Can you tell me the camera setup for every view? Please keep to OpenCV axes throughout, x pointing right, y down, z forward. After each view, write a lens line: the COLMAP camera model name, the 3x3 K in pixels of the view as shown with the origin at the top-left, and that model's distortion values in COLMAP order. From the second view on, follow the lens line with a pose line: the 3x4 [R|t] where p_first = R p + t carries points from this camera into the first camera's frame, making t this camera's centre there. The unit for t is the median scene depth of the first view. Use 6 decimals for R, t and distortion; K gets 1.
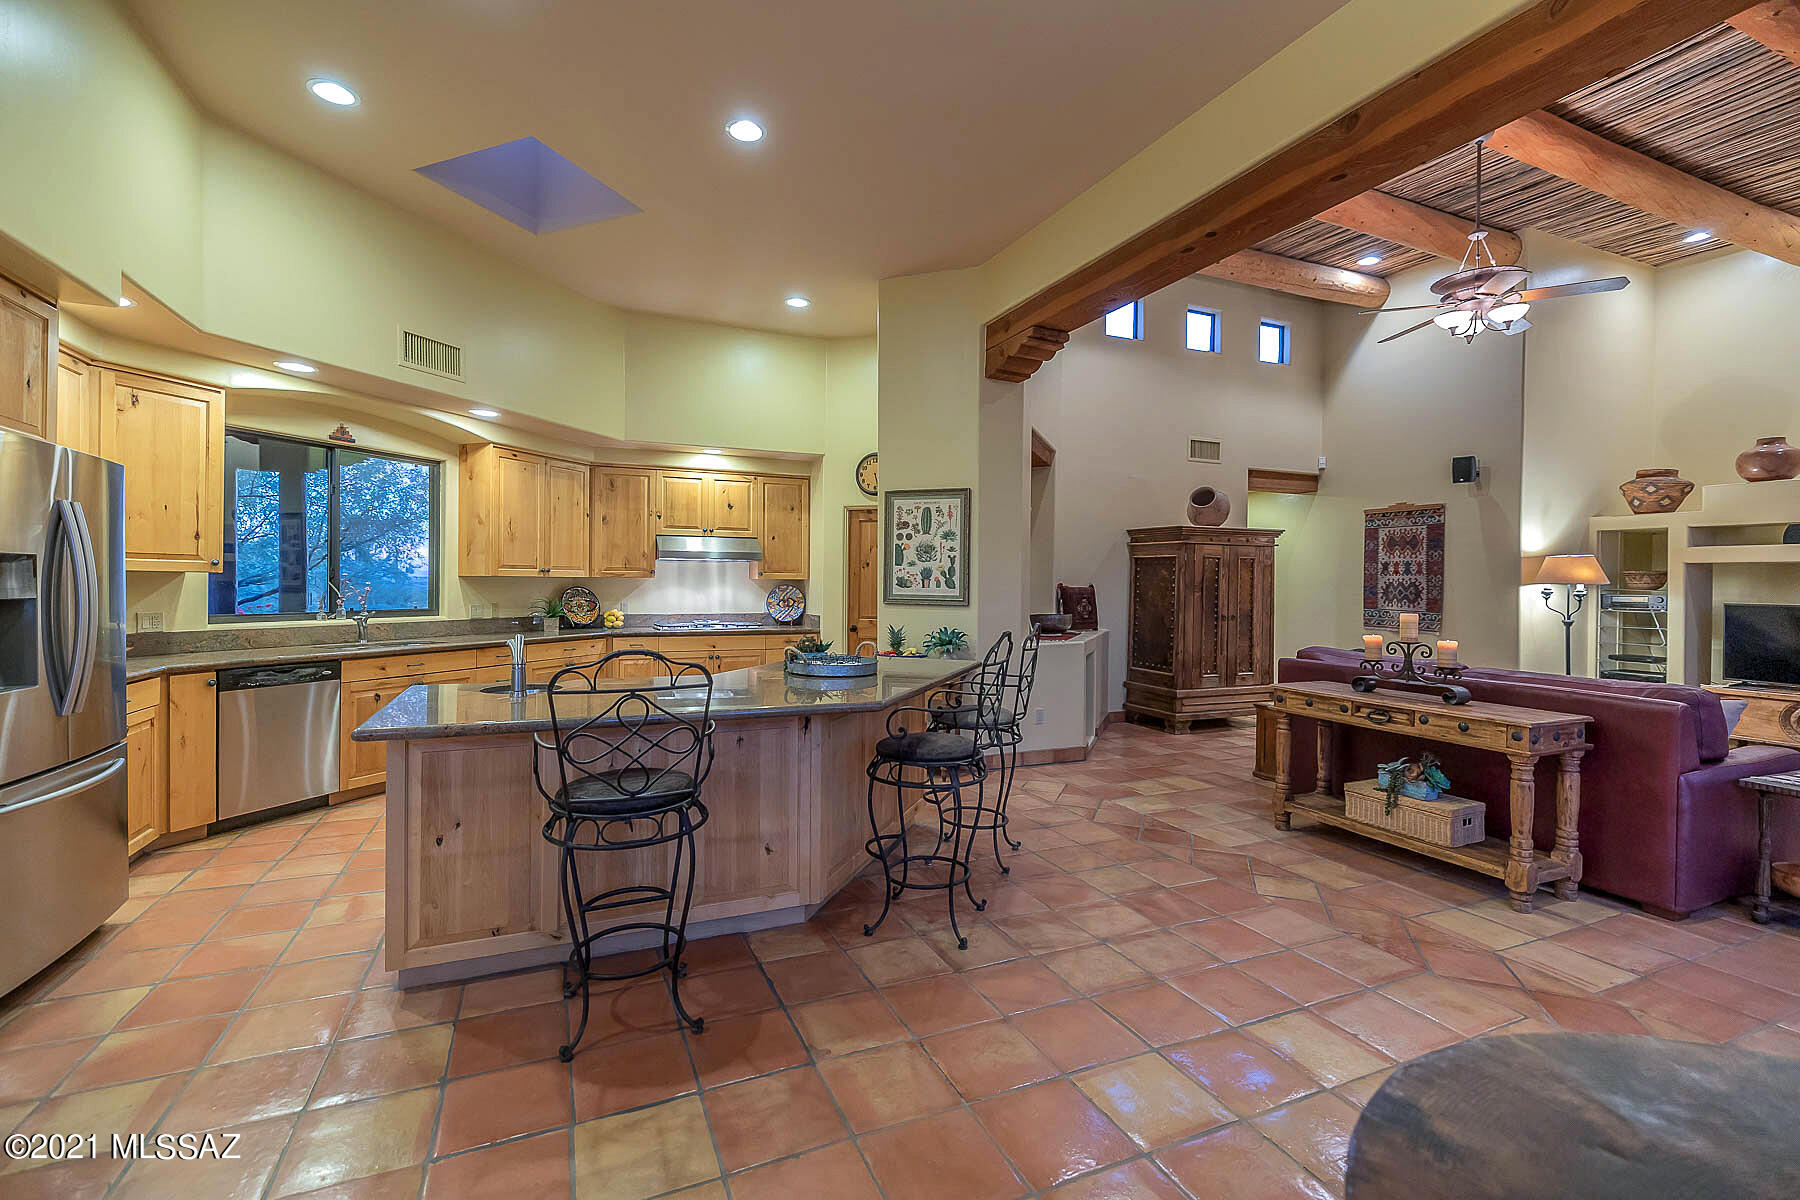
lens RADIAL K [[776.6, 0, 917.4], [0, 776.6, 573.3], [0, 0, 1]] dist [-0.001229, -0.000713]
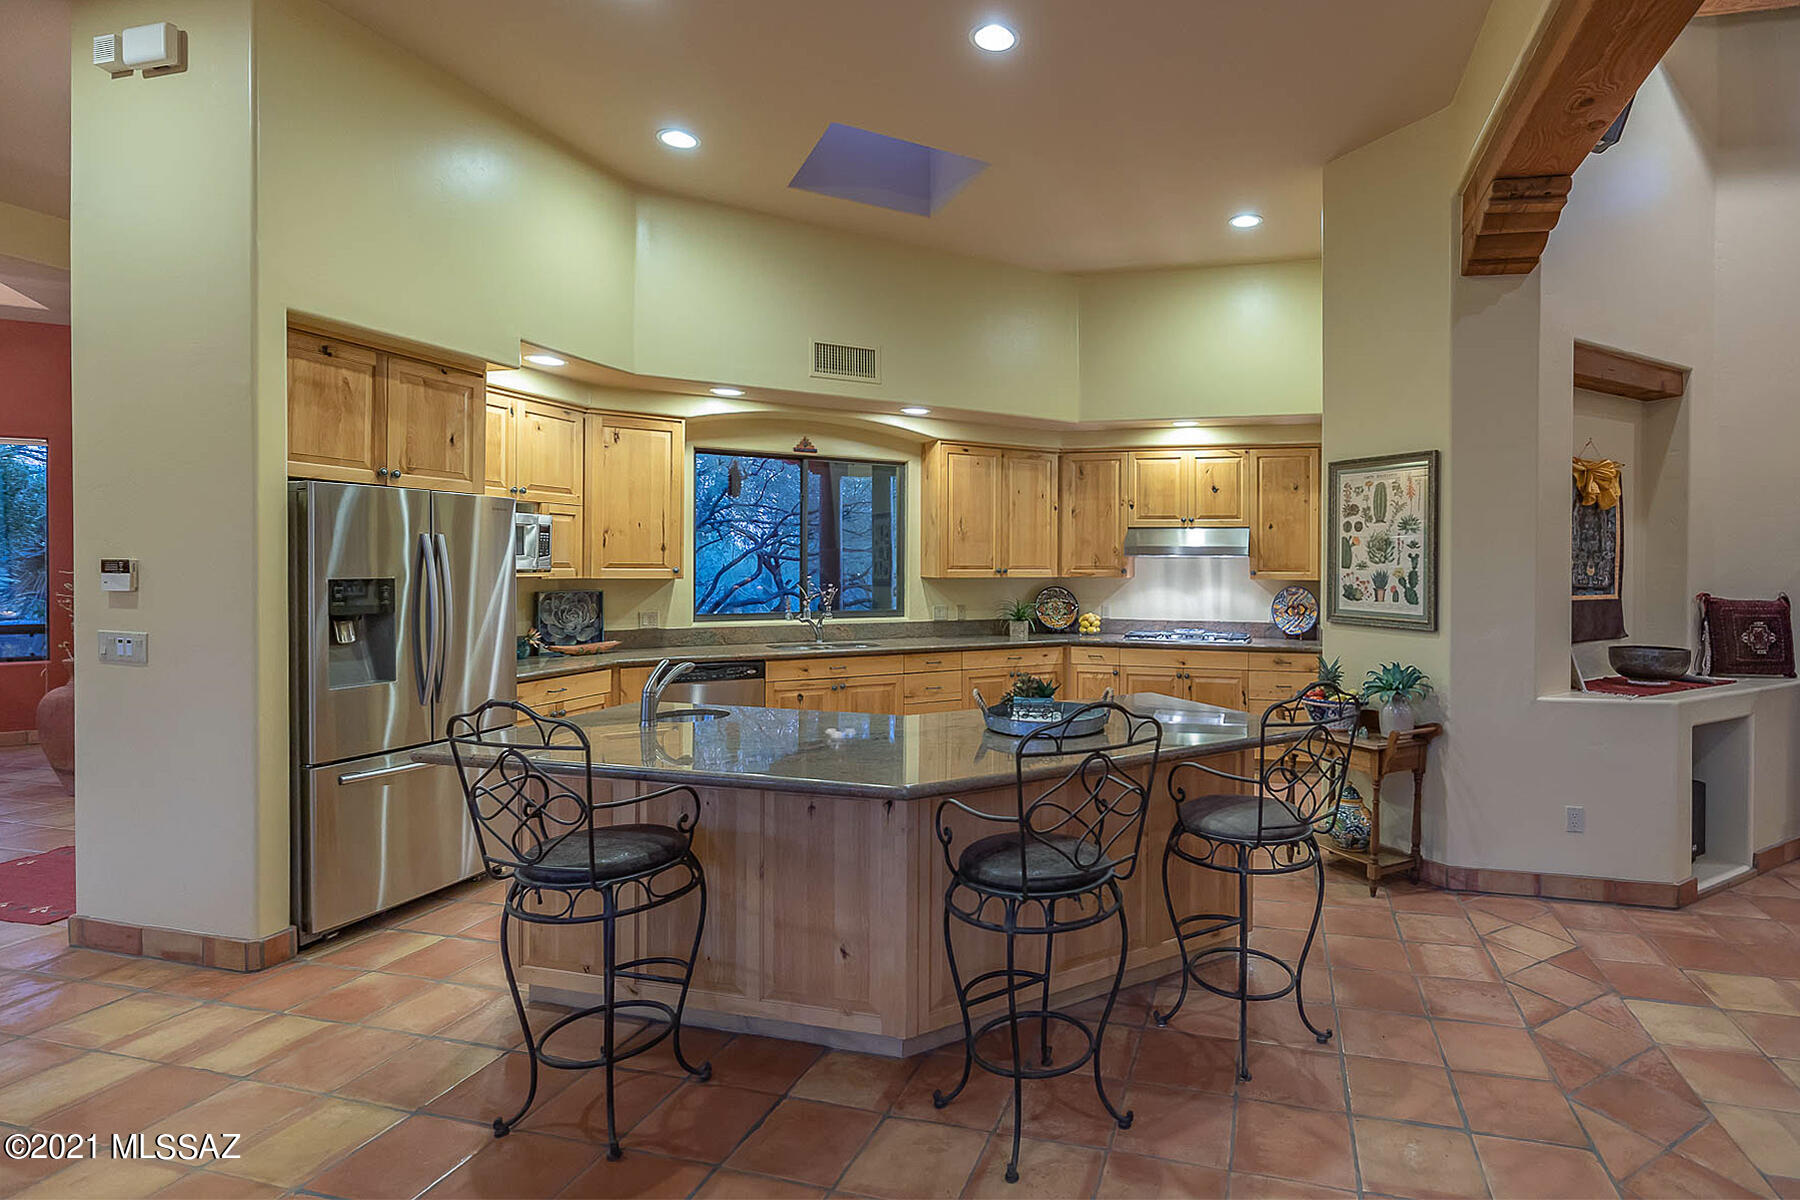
lens RADIAL K [[910.4, 0, 900.0], [0, 910.4, 563.7], [0, 0, 1]] dist [-0.004320, -0.000544]
pose [[0.793264, -0.008497, -0.608819, 0.156743], [0.006405, 0.999964, -0.005610, -0.012355], [0.608844, 0.000550, 0.793290, 0.112968]]
